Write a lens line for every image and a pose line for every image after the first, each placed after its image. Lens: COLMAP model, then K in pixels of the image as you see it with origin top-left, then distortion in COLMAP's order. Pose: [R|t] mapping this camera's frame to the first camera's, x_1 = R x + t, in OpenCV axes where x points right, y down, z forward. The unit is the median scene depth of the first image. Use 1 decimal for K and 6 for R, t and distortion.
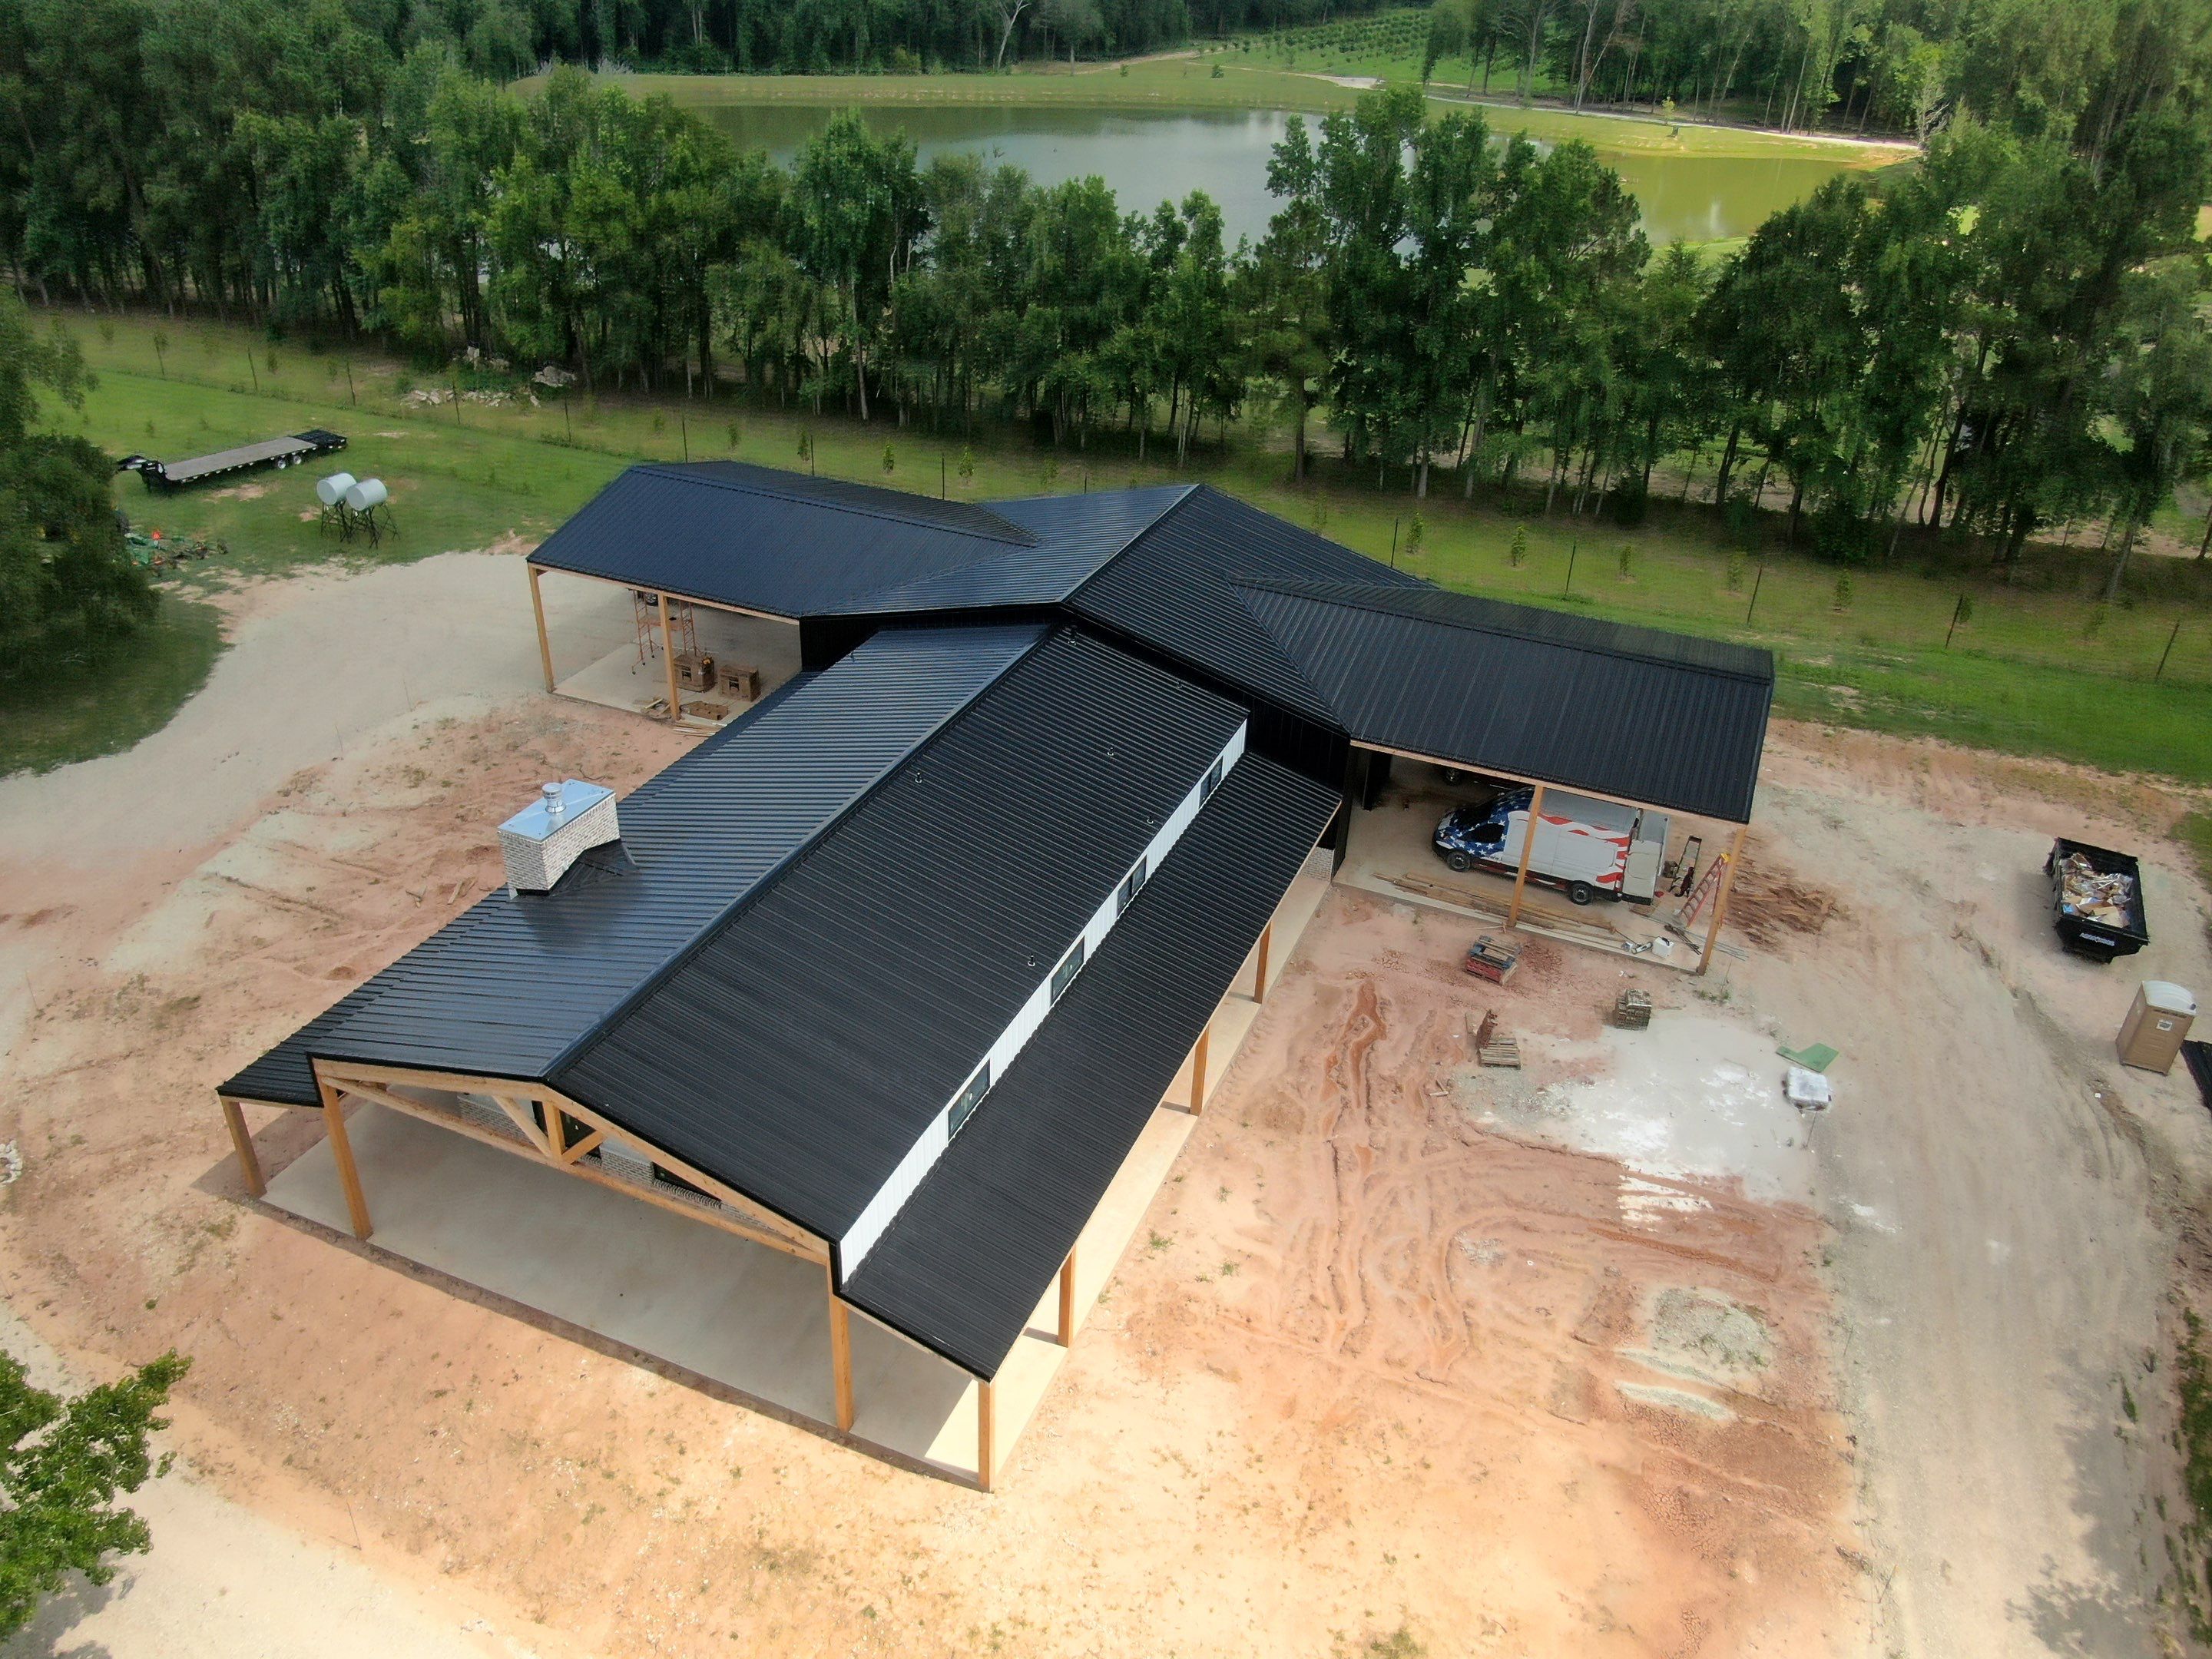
lens RADIAL K [[1595.5, 0, 1107.1], [0, 1595.5, 849.1], [0, 0, 1]] dist [-0.016567, 0.003835]
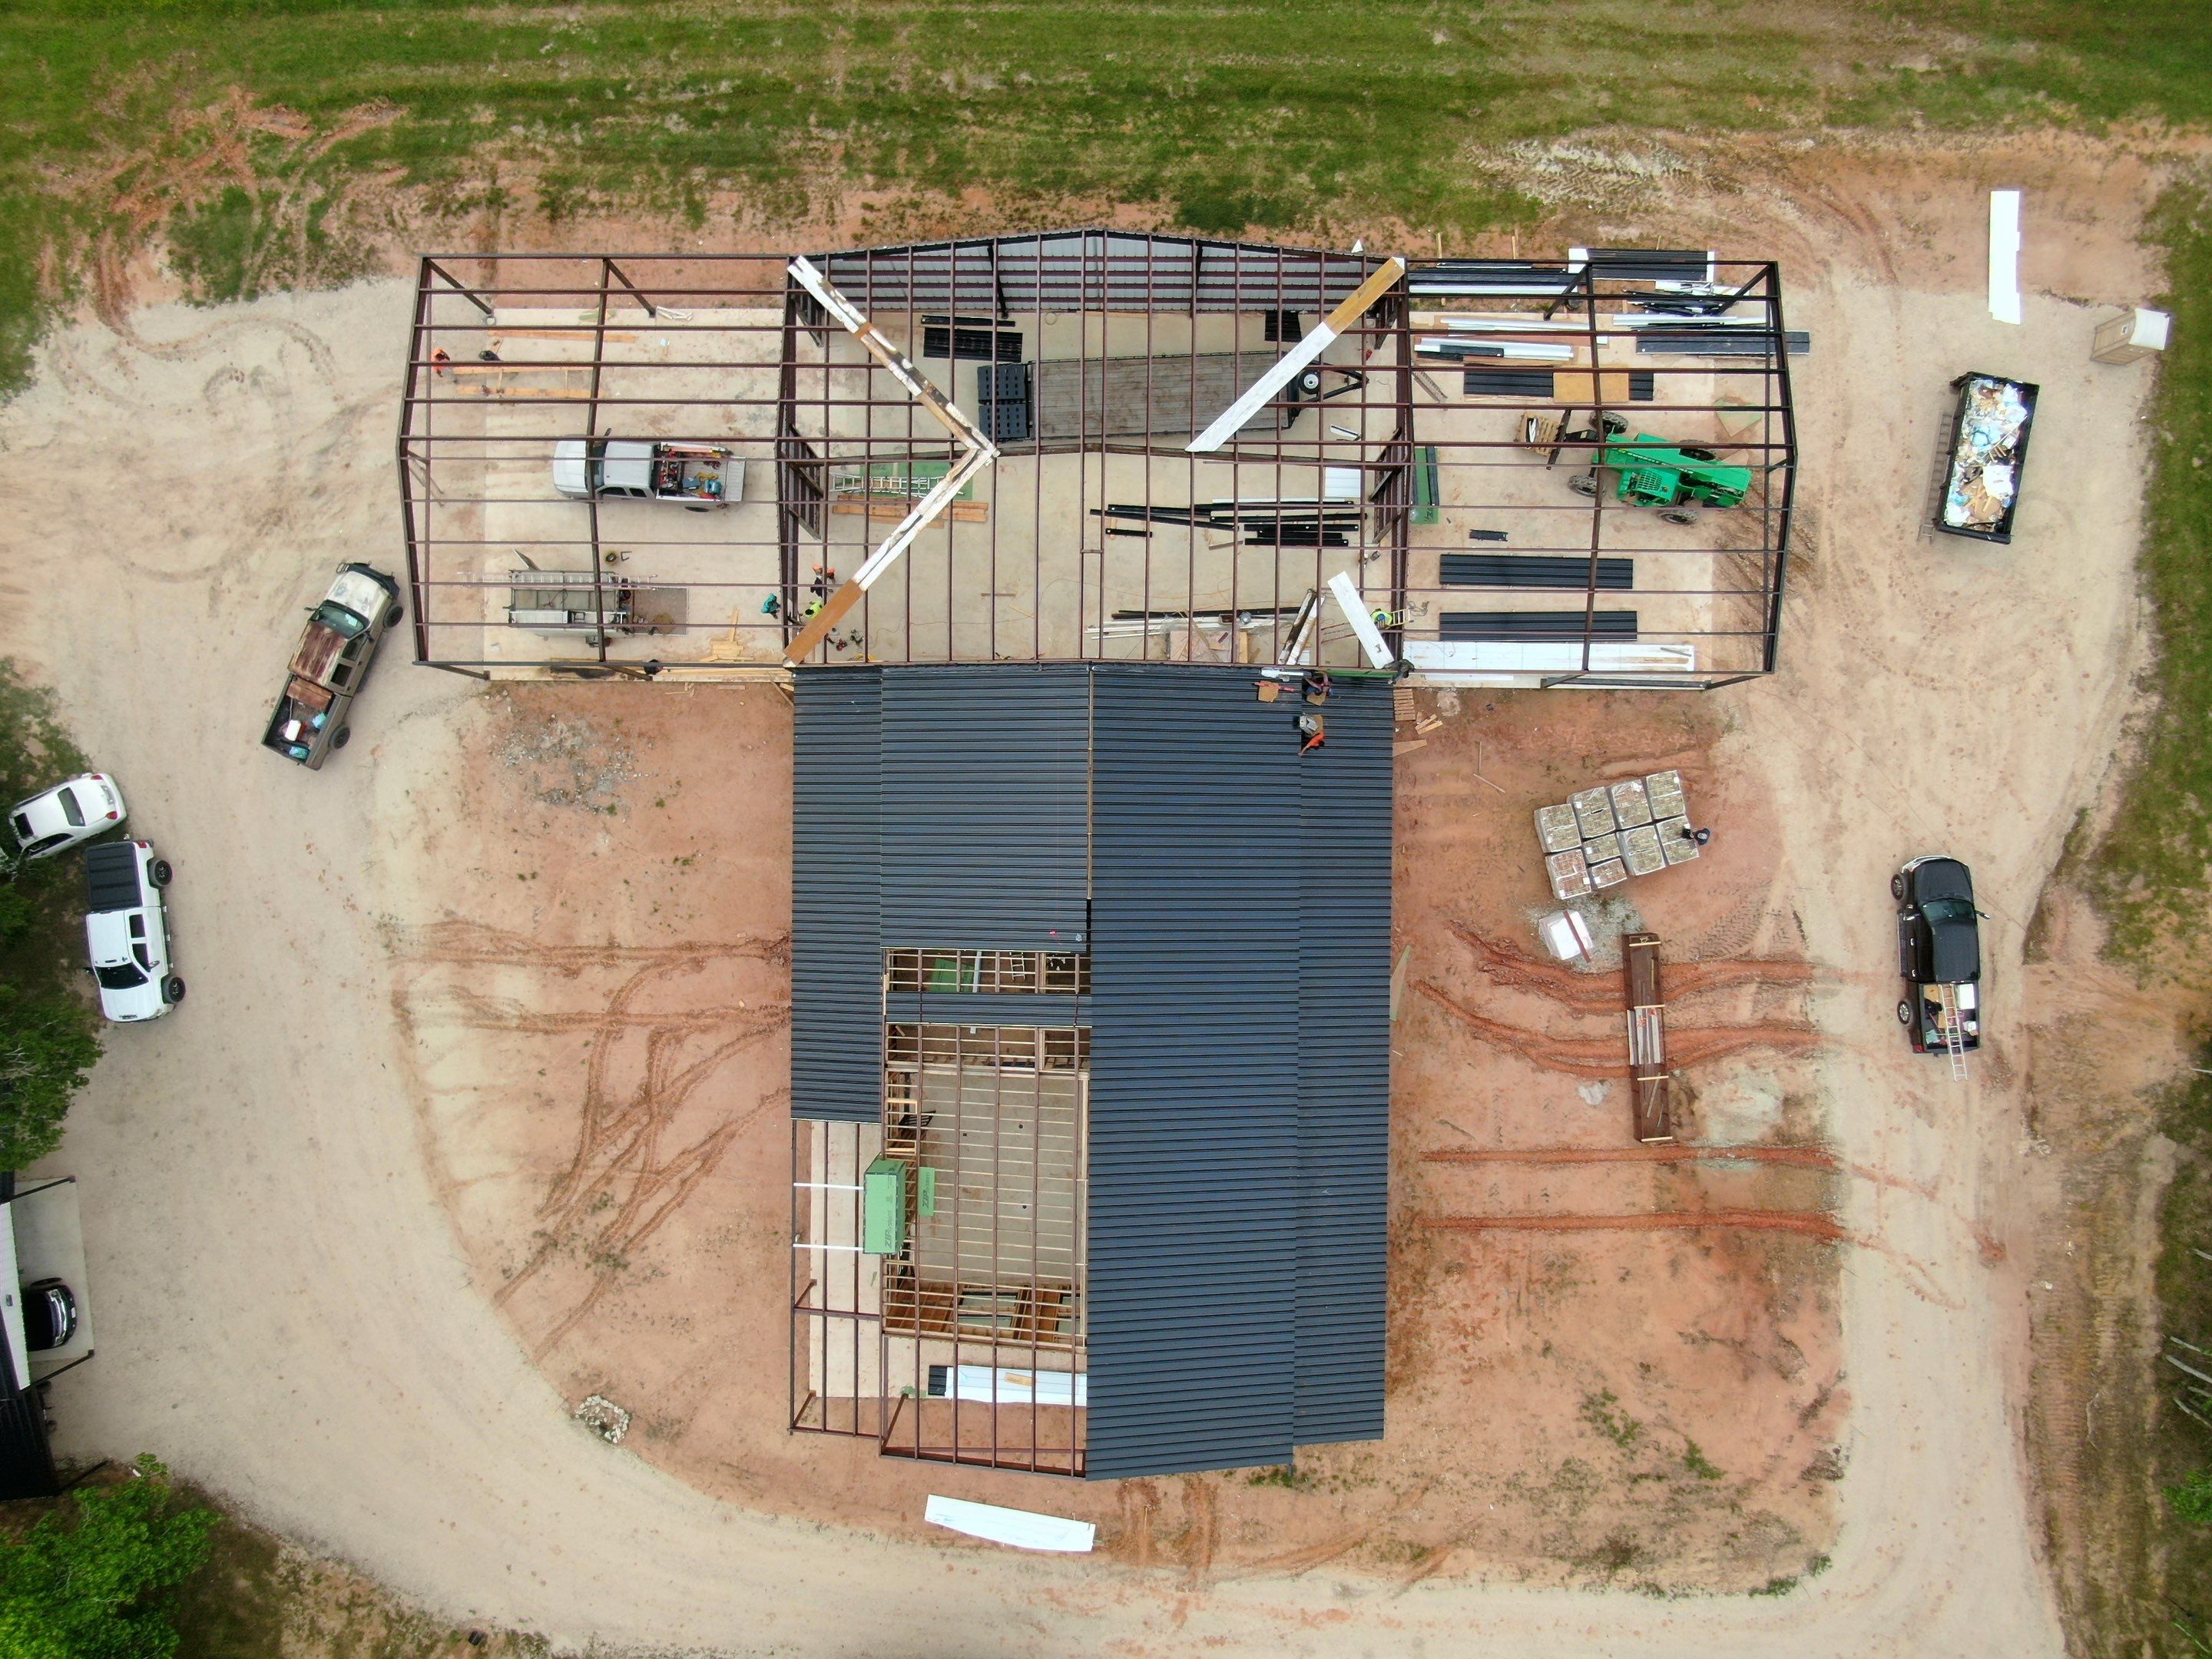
lens RADIAL K [[1595.5, 0, 1110.2], [0, 1595.5, 827.5], [0, 0, 1]] dist [-0.016567, 0.003835]
pose [[0.926551, -0.372874, -0.049687, -0.007565], [0.233937, 0.467728, 0.852352, -0.950030], [-0.294580, -0.801371, 0.520603, 0.446929]]
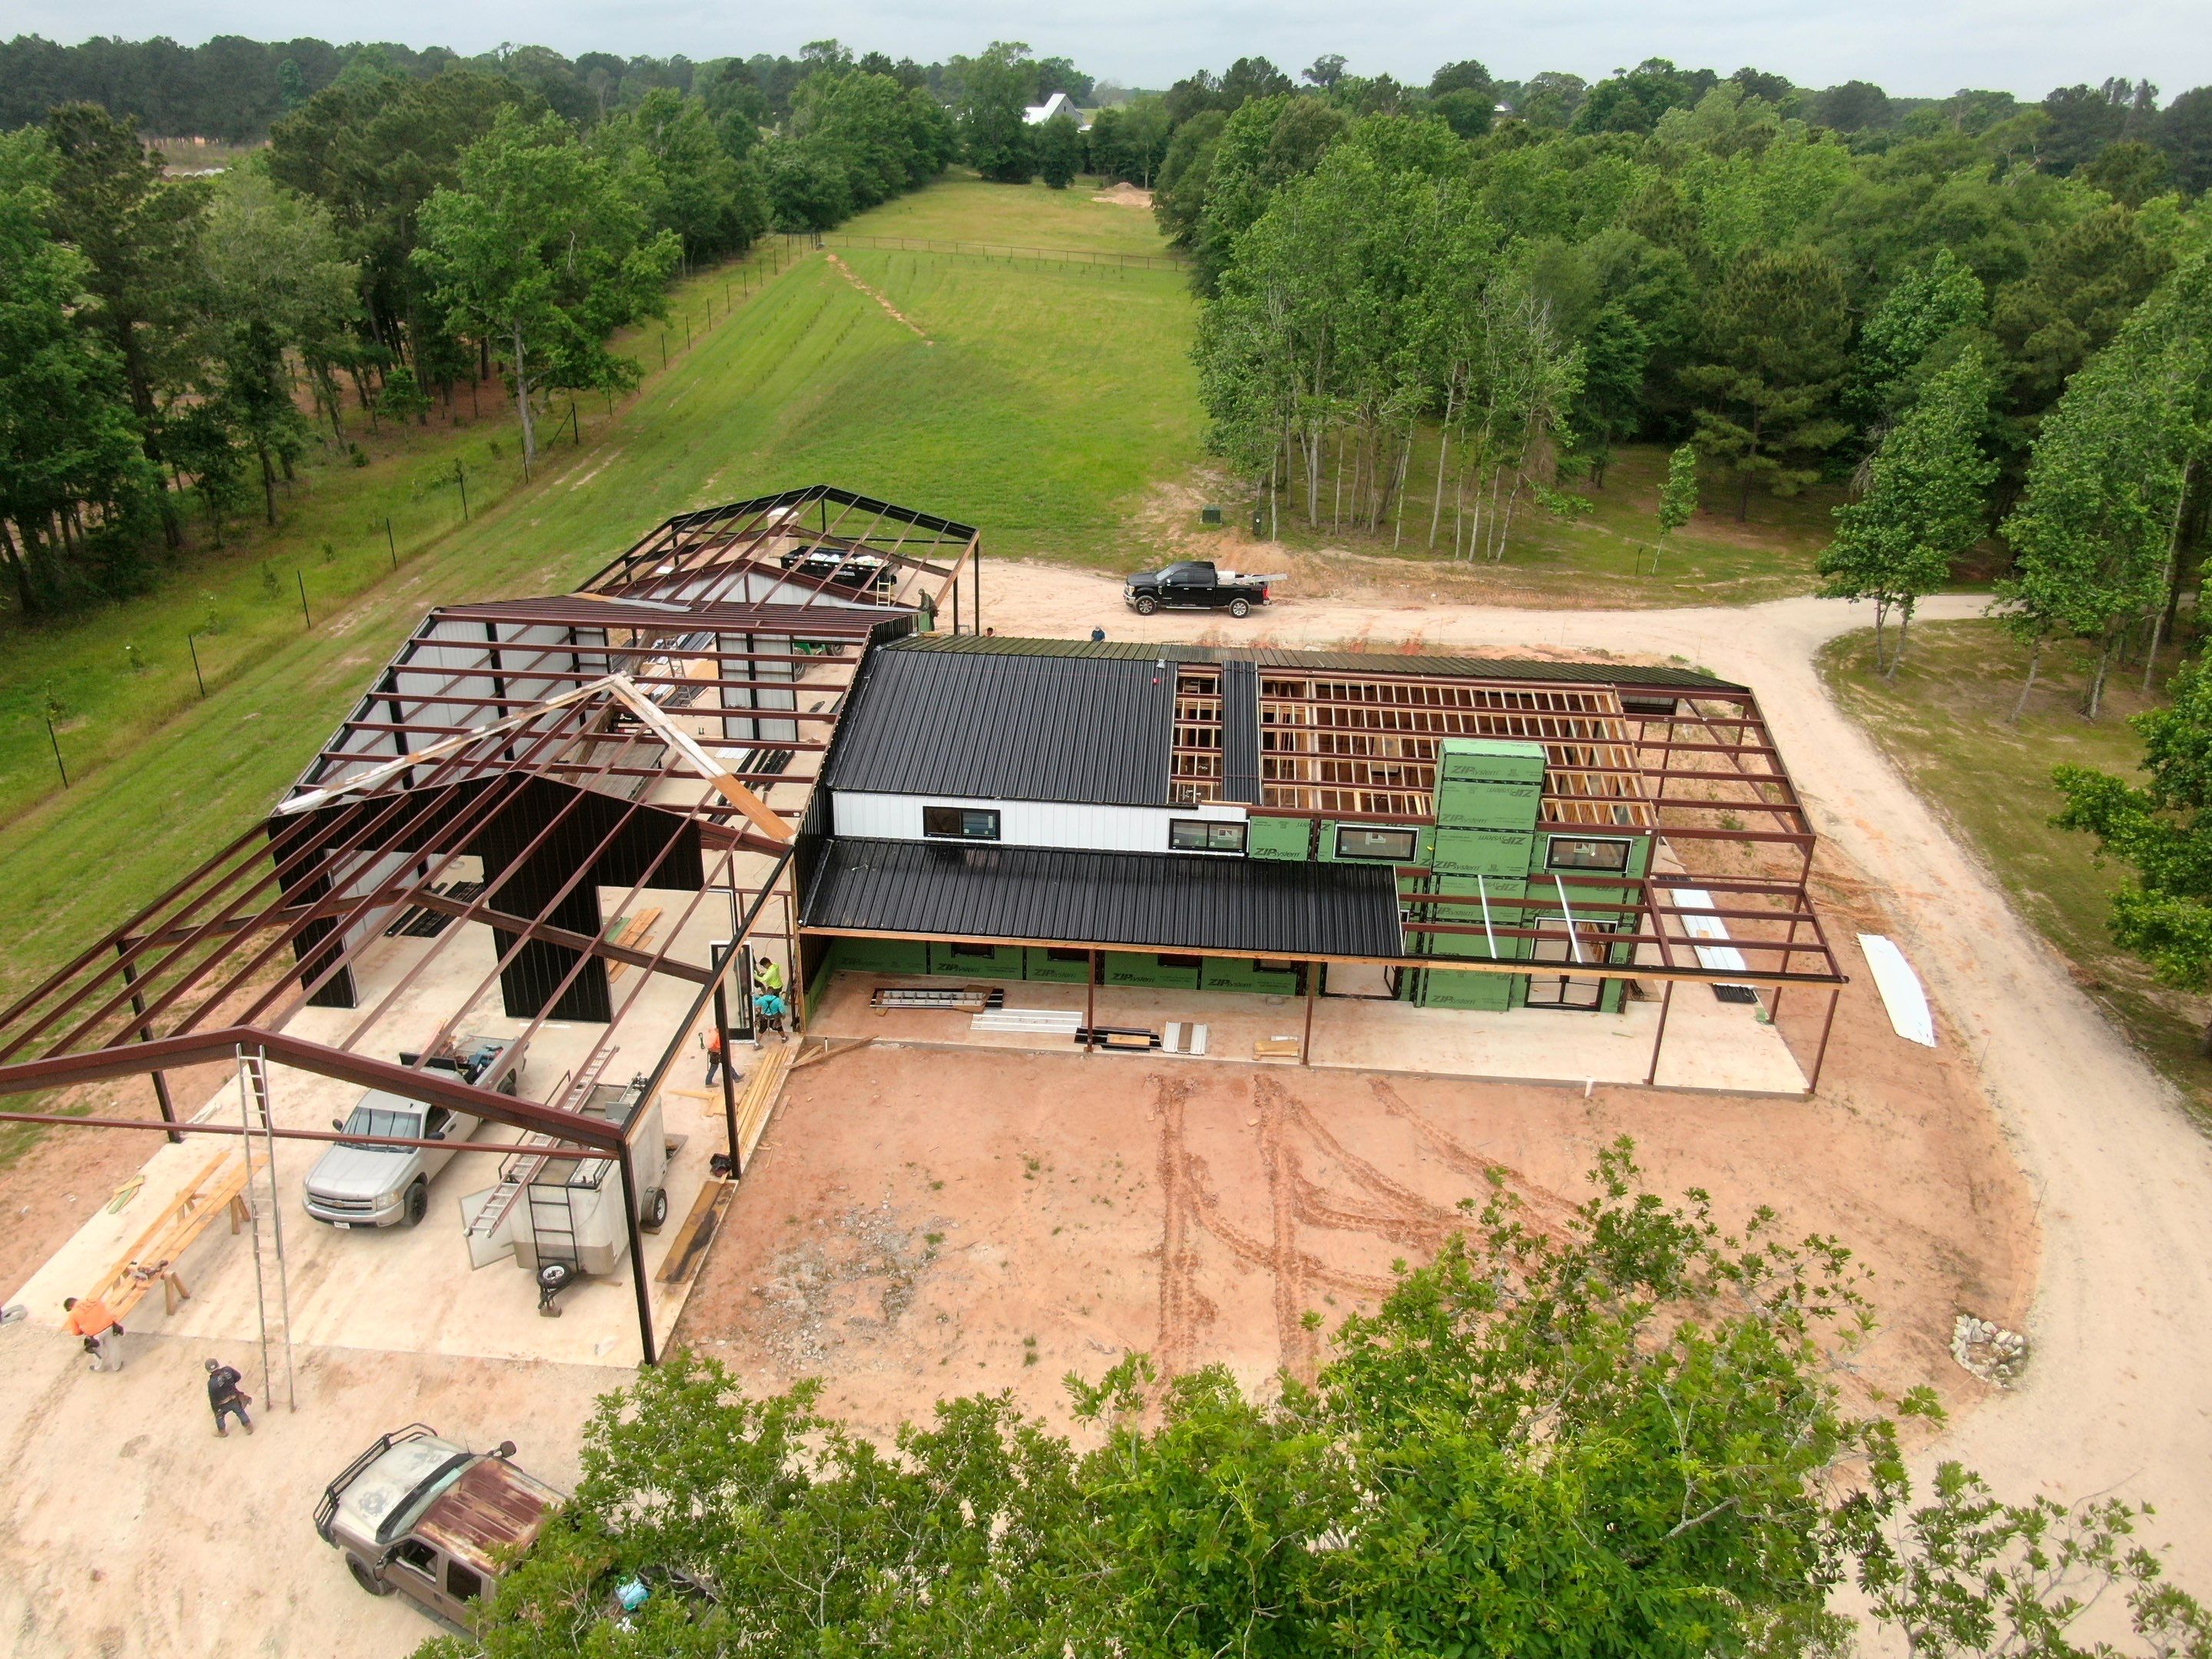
lens RADIAL K [[1595.5, 0, 1106.4], [0, 1595.5, 840.5], [0, 0, 1]] dist [-0.016567, 0.003835]
pose [[-0.313566, -0.440713, 0.841099, -0.924146], [0.464750, 0.701200, 0.540671, -0.518539], [-0.828060, 0.560437, -0.015051, 1.015075]]
